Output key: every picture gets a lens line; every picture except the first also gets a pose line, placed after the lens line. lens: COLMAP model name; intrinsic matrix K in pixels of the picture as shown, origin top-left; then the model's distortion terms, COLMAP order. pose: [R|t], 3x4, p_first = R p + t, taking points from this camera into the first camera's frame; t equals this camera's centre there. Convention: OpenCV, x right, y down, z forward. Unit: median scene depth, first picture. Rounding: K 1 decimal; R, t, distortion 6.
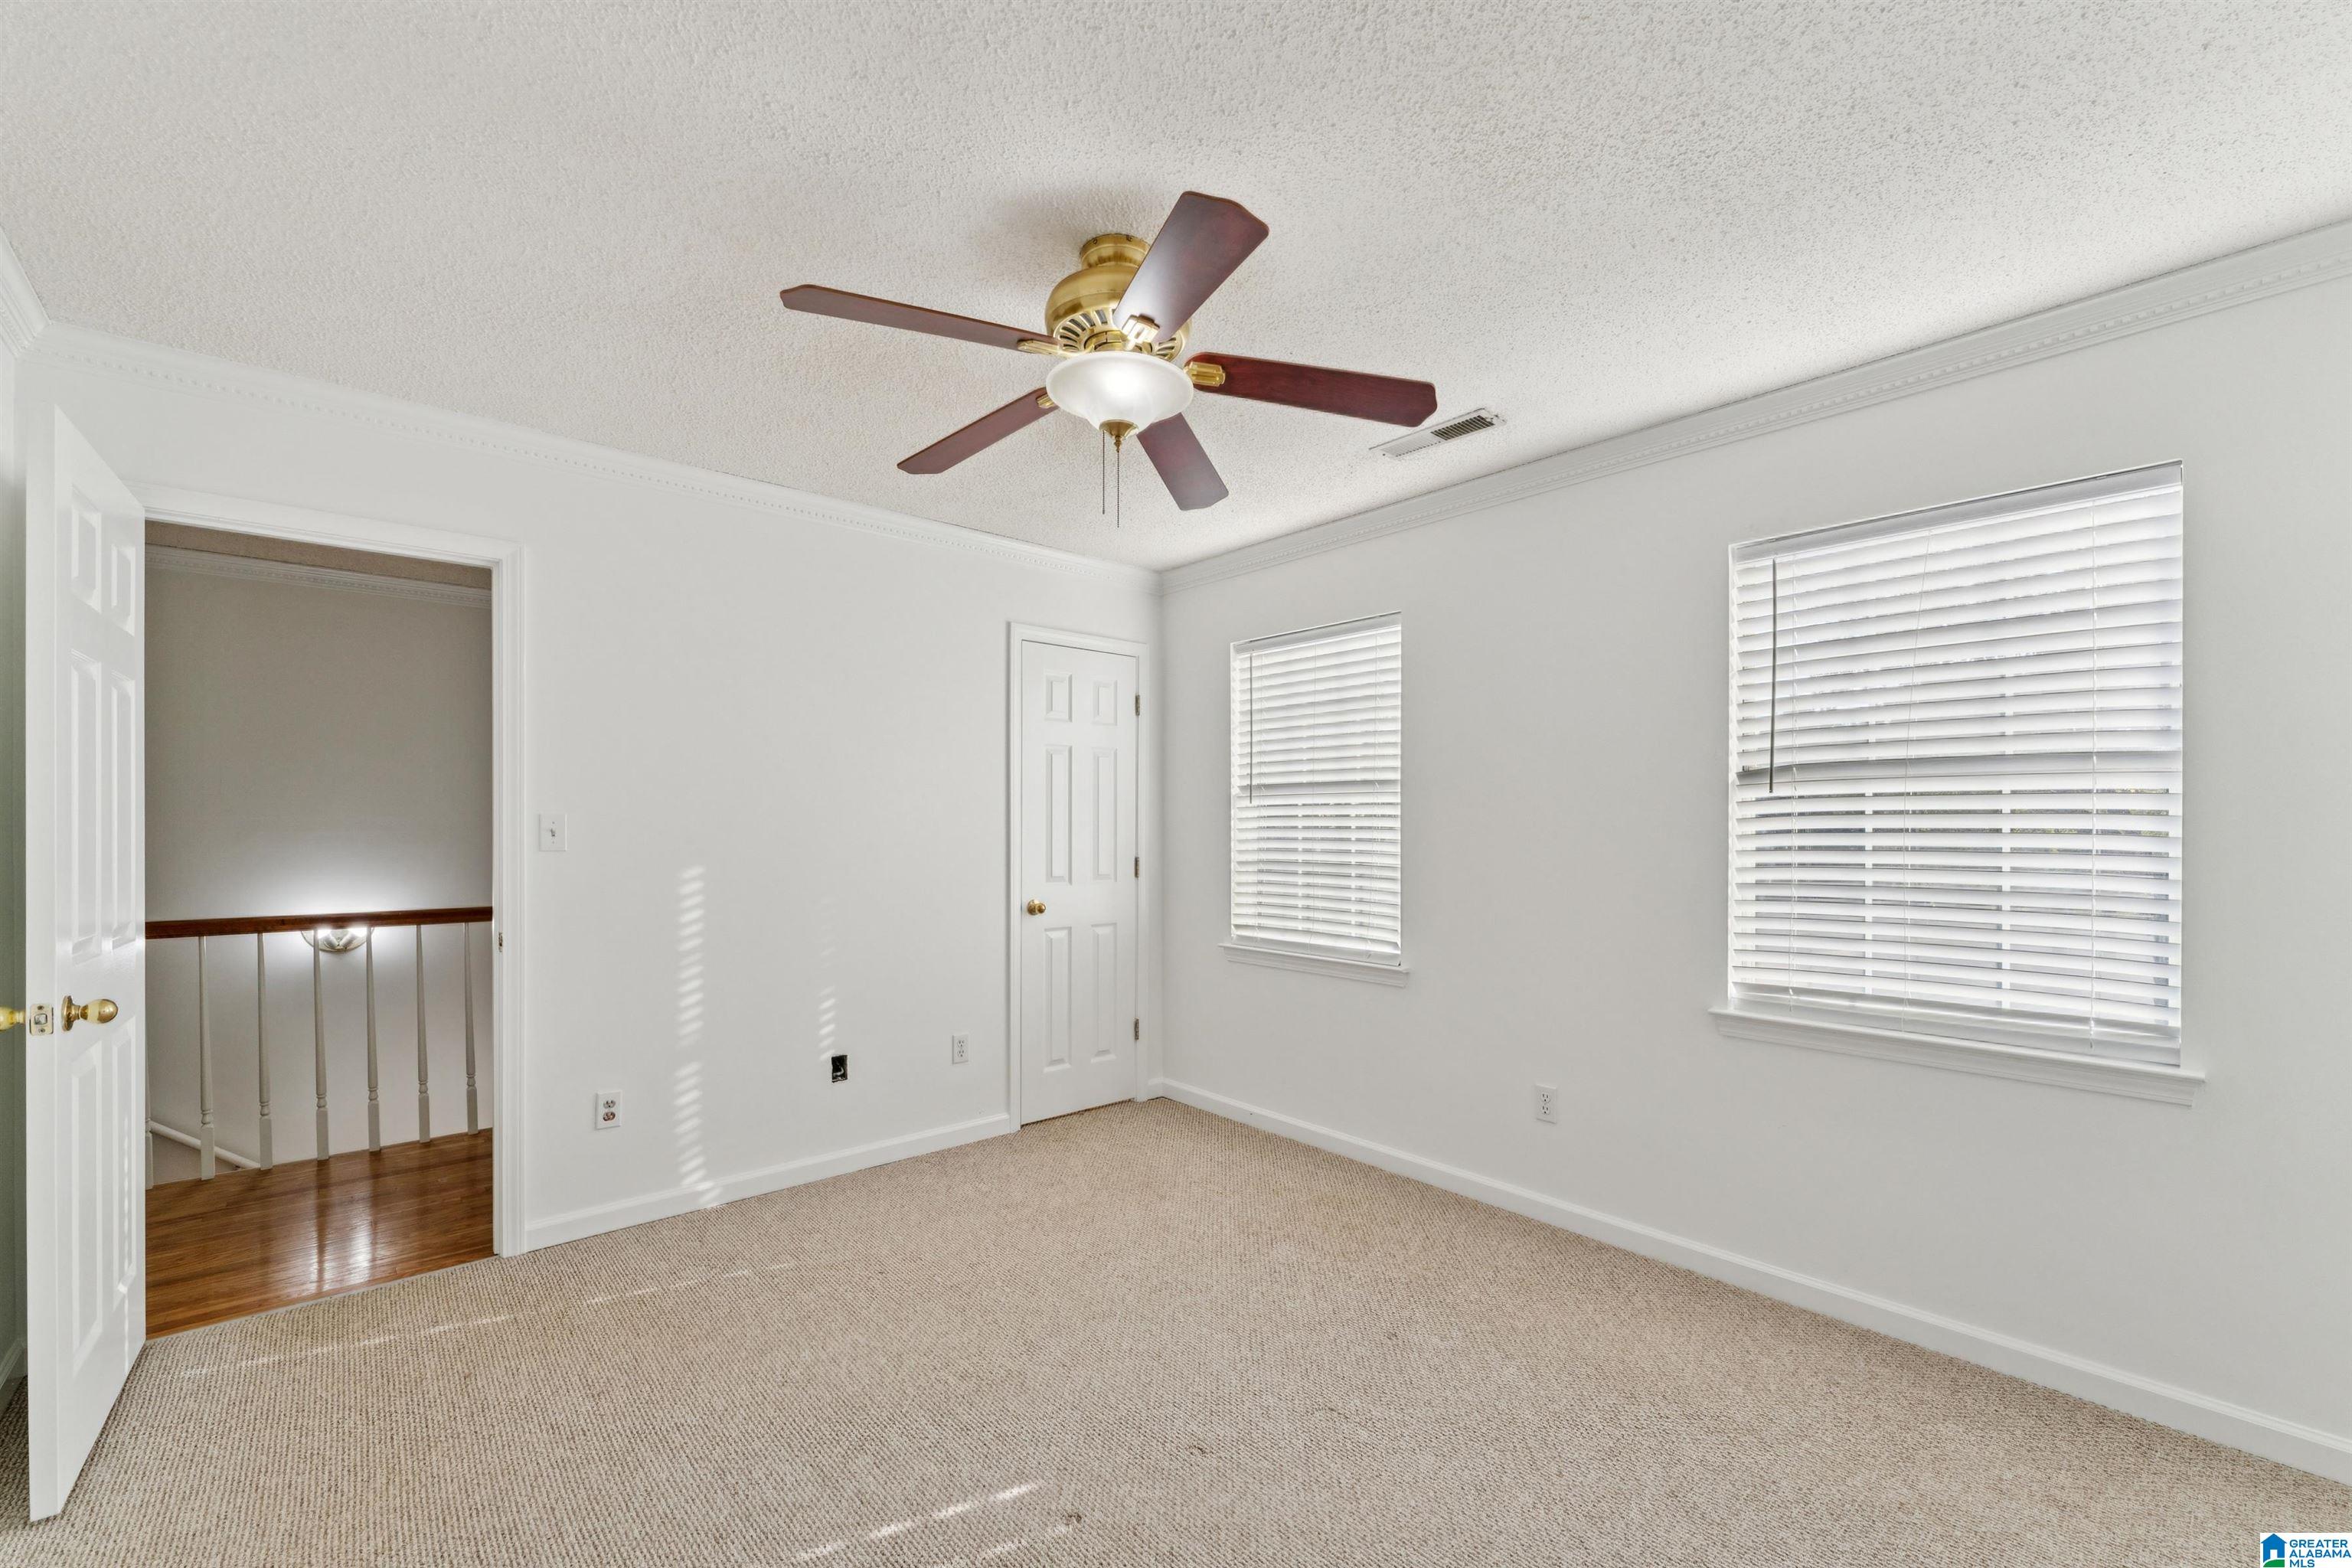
lens RADIAL K [[966.4, 0, 1184.6], [0, 966.4, 812.4], [0, 0, 1]] dist [-0.000982, -0.000140]
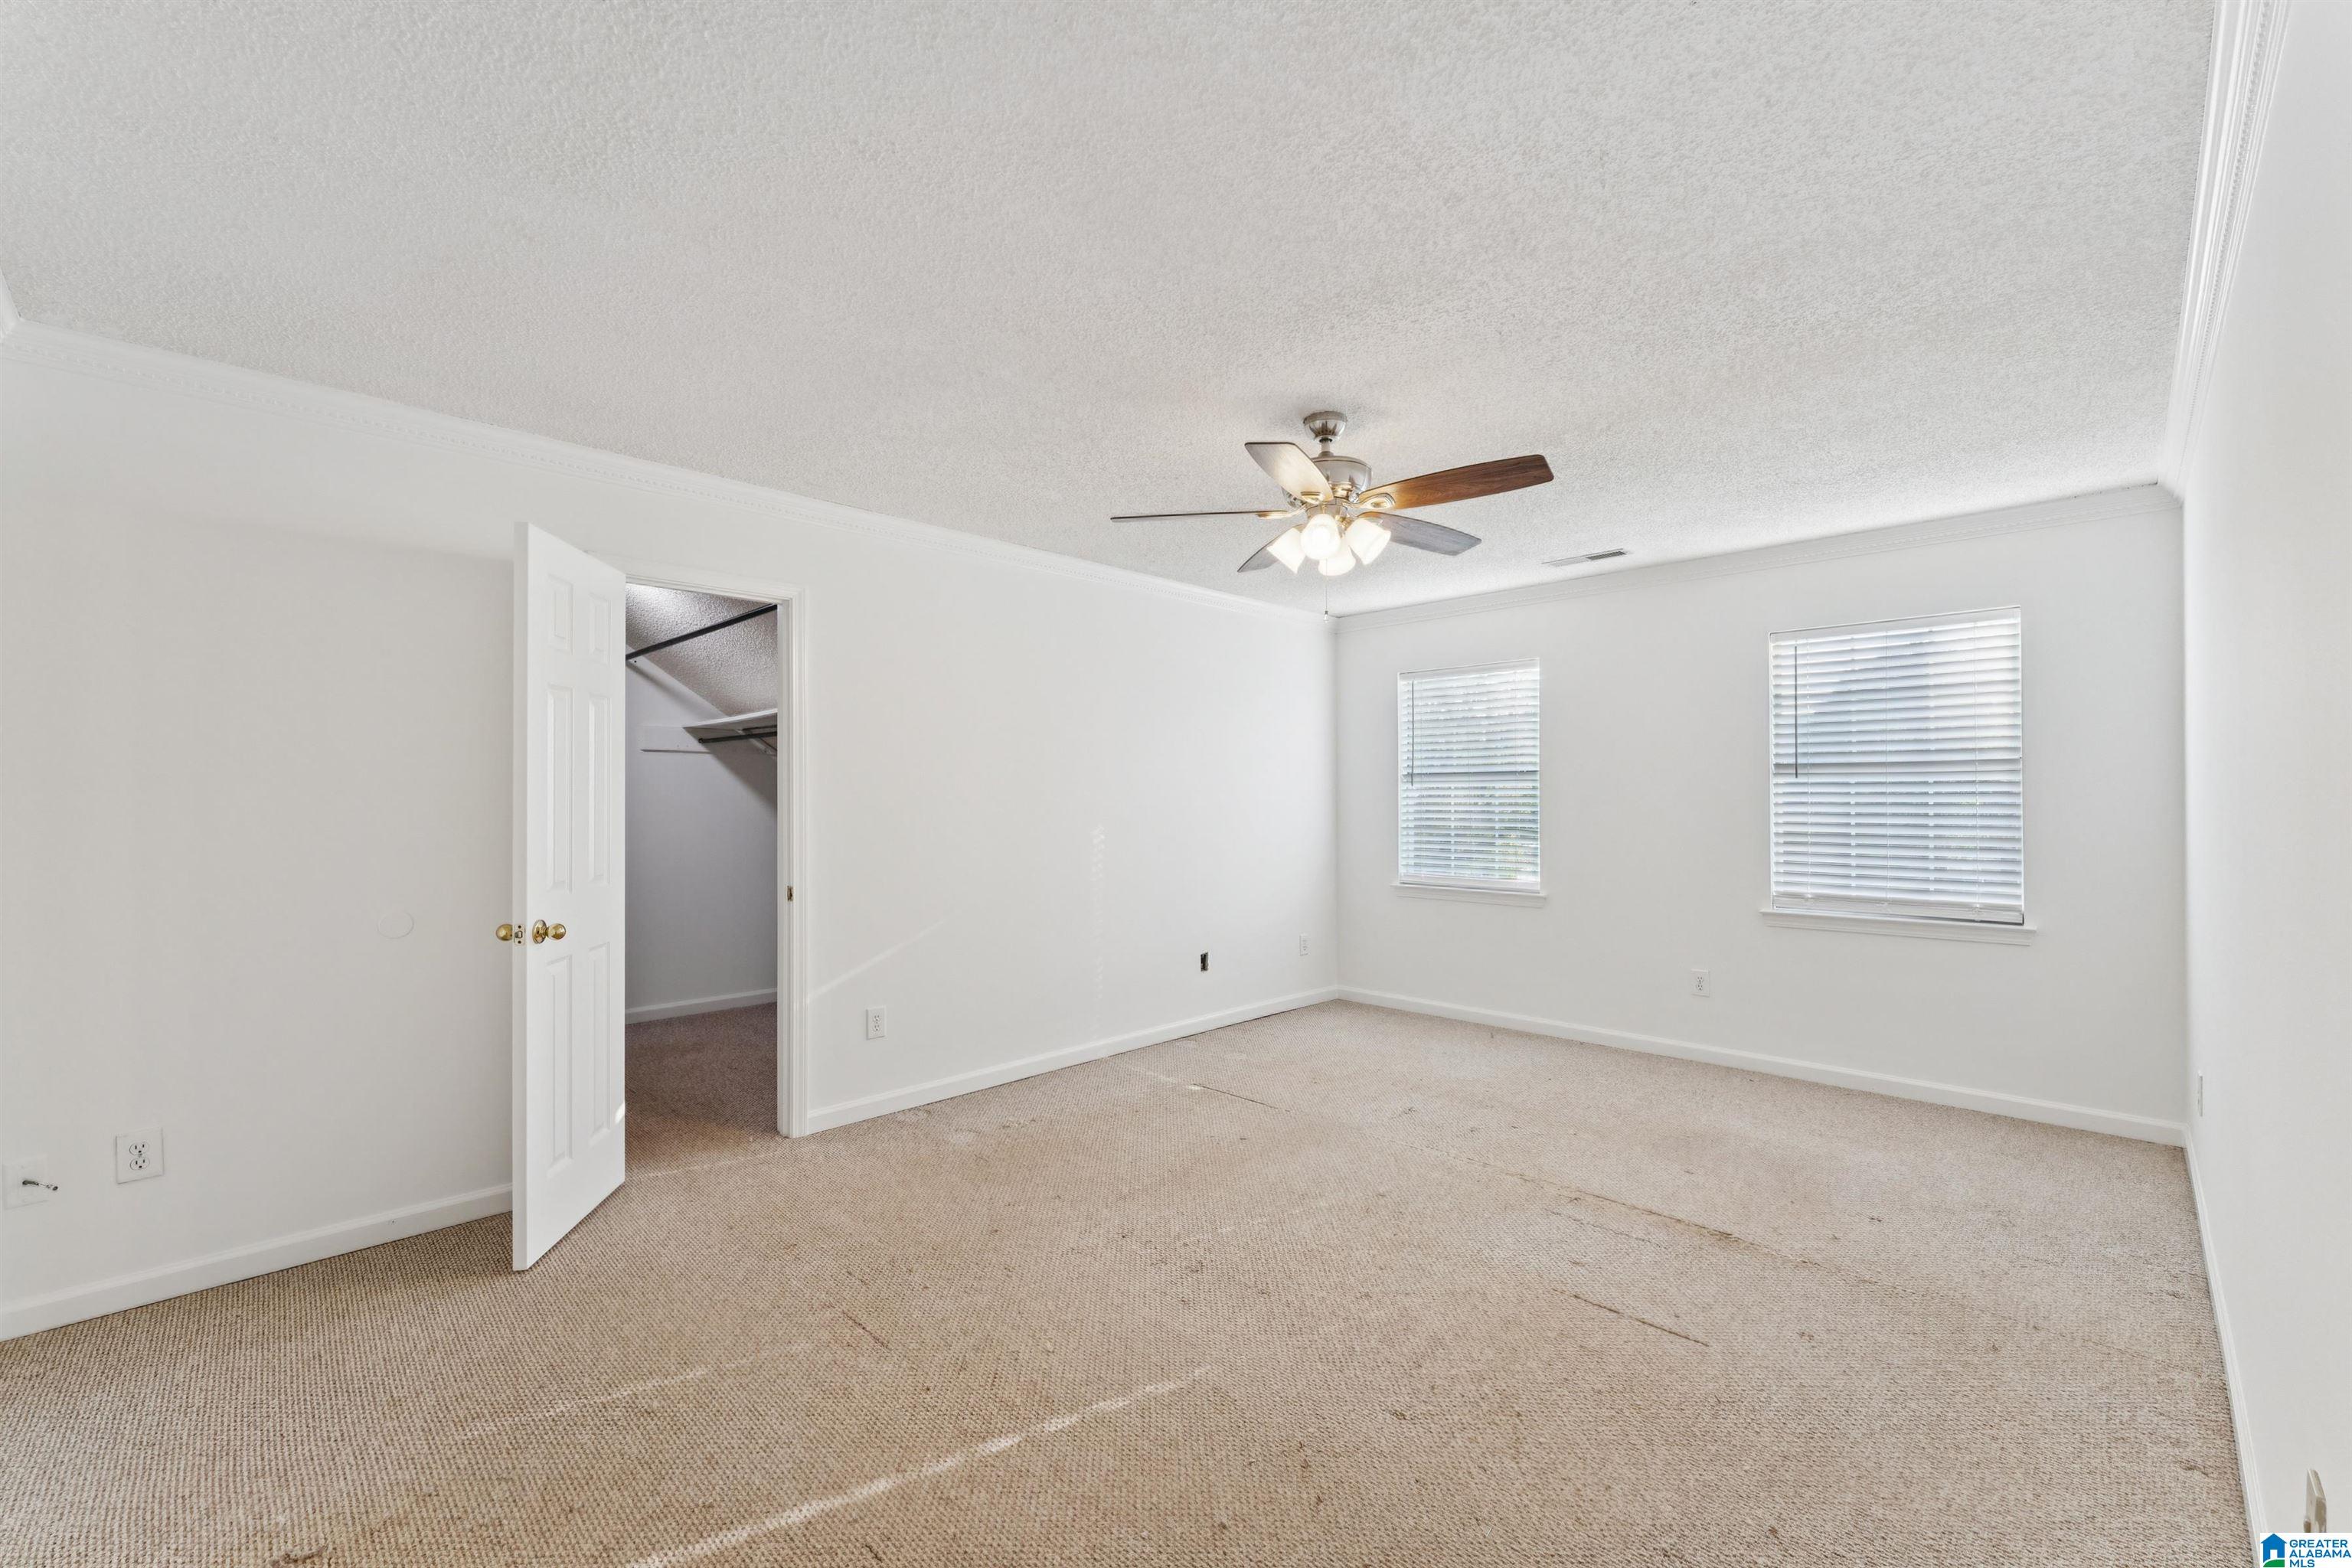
lens RADIAL K [[956.1, 0, 1176.0], [0, 956.1, 784.0], [0, 0, 1]] dist [0.000381, 0.000102]
pose [[0.998229, -0.011079, 0.058445, -0.427903], [0.011359, 0.999926, -0.004457, -0.011959], [-0.058392, 0.005113, 0.998281, -0.453851]]
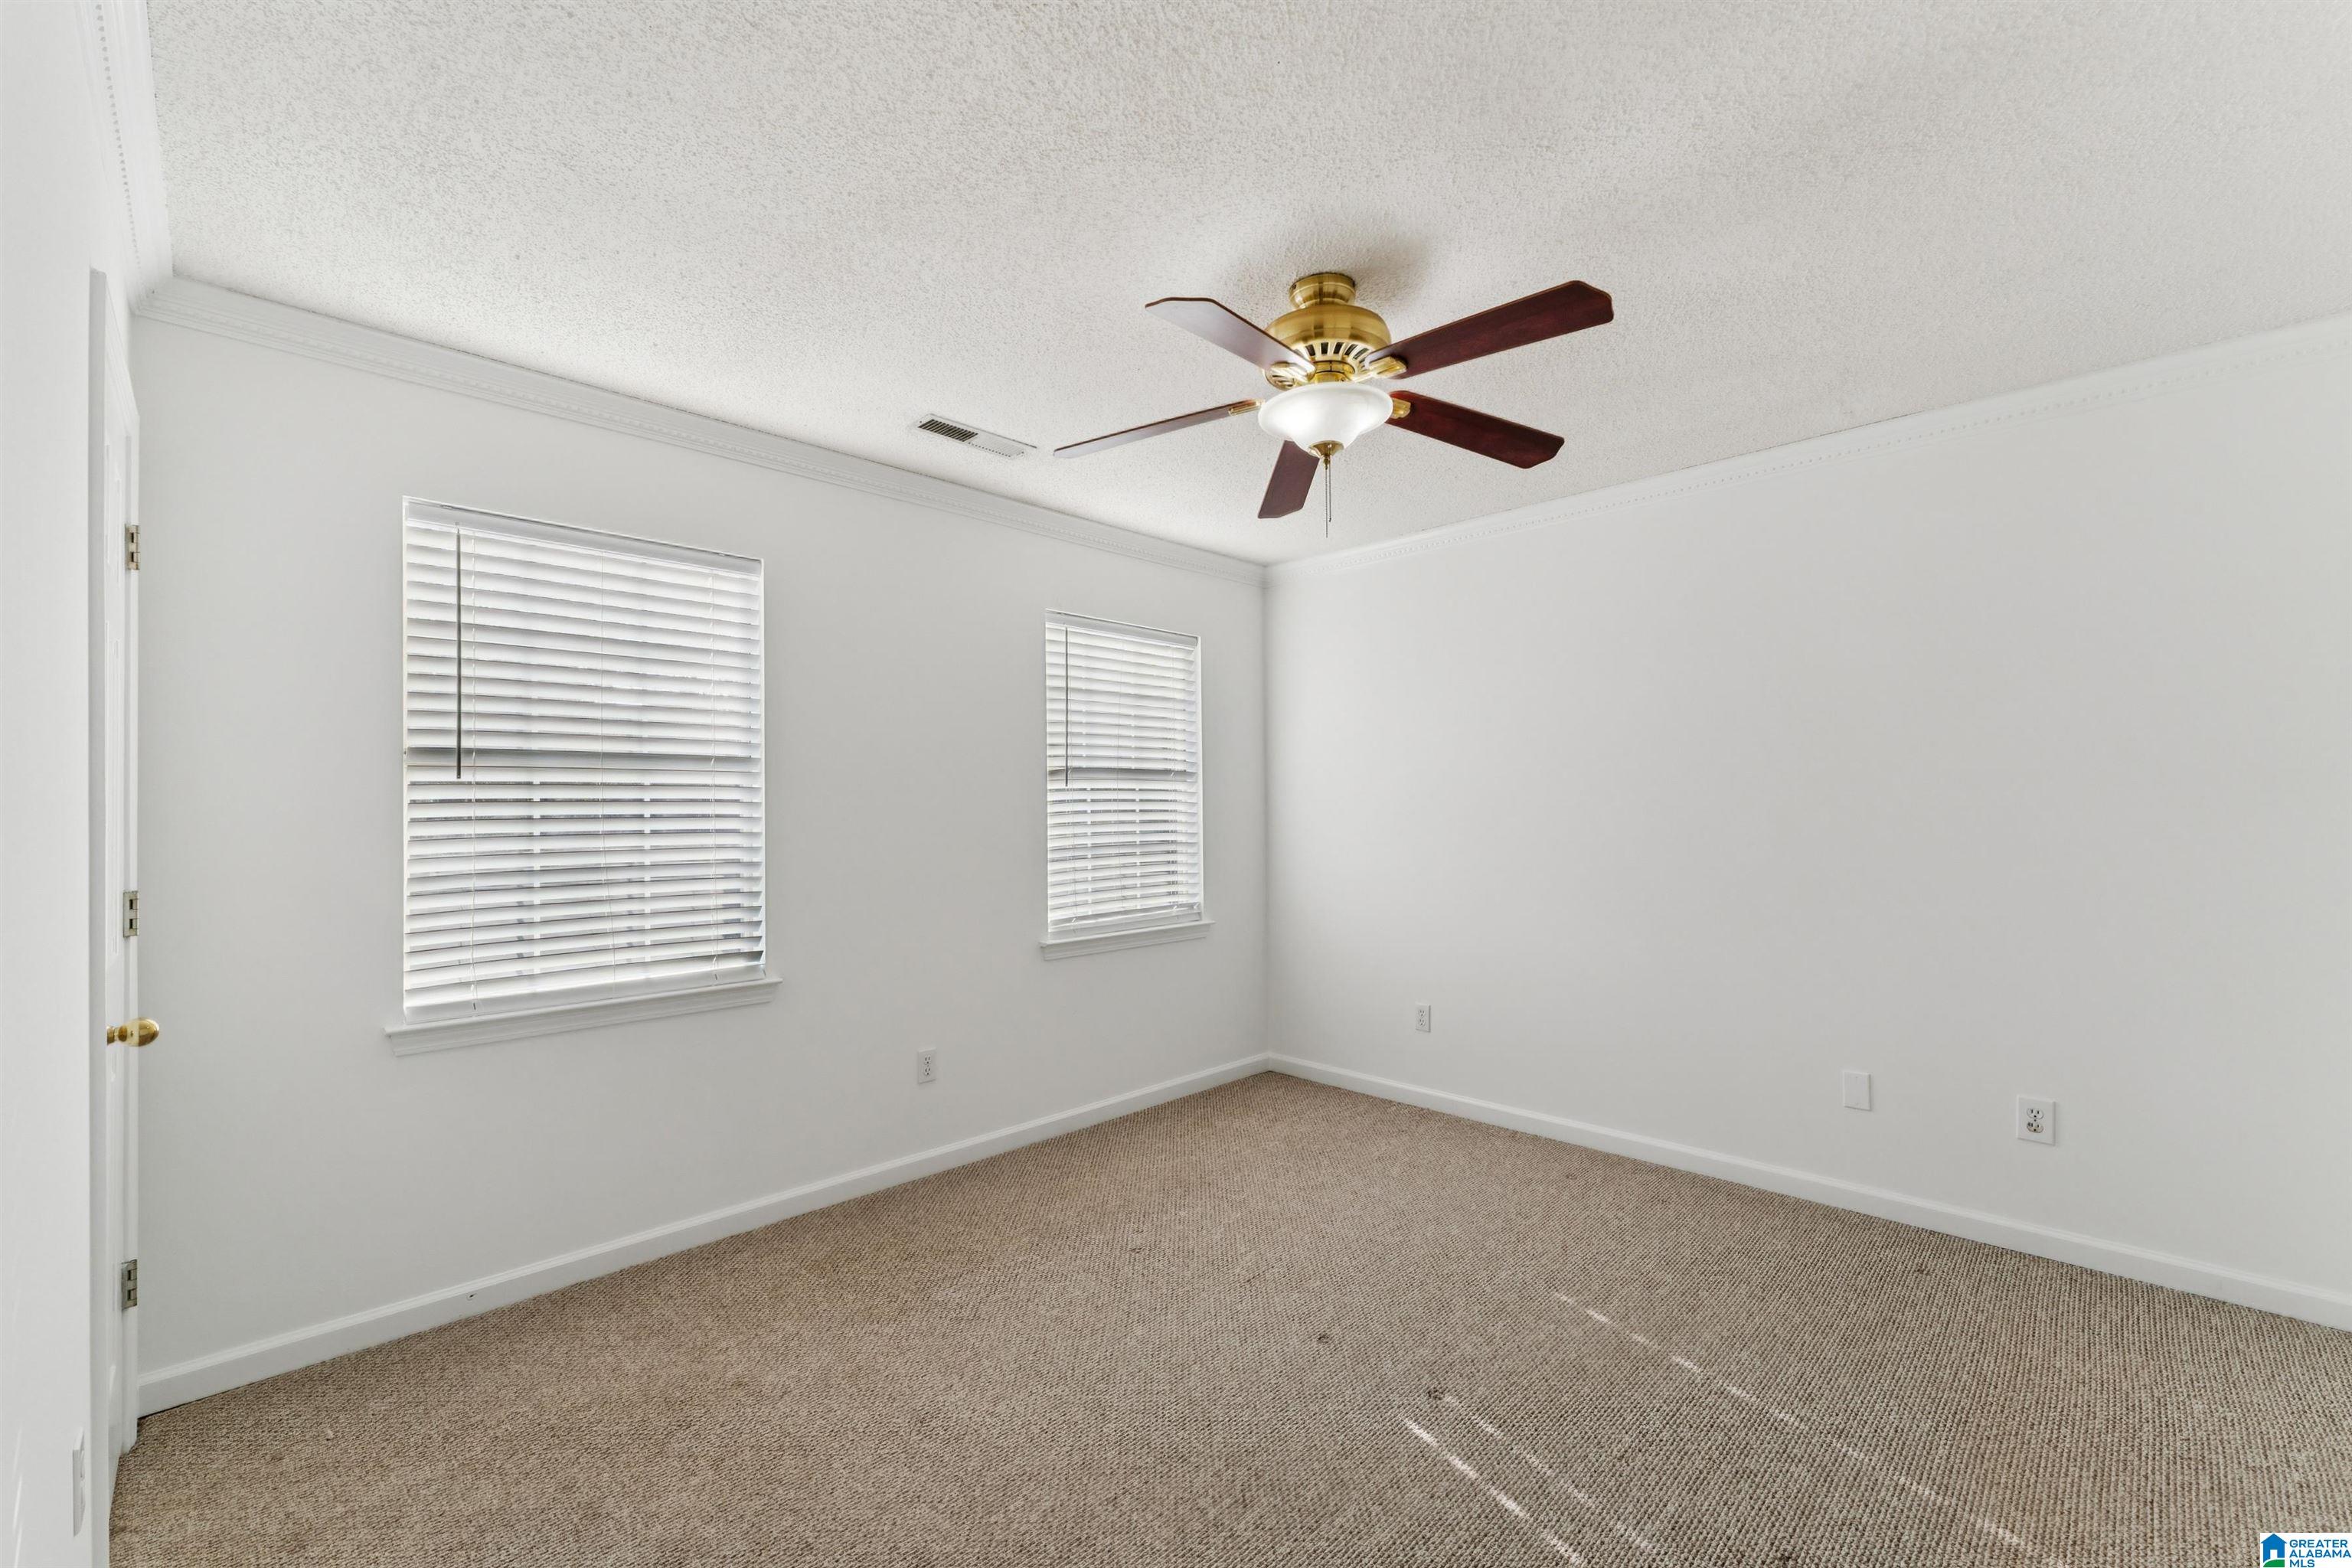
lens RADIAL K [[951.1, 0, 1176.0], [0, 951.1, 784.0], [0, 0, 1]] dist [-0.014767, 0.000116]
pose [[-0.055835, 0.023092, 0.998173, -0.630211], [-0.003431, 0.999722, -0.023320, 0.007141], [-0.998434, -0.004727, -0.055740, 0.688494]]
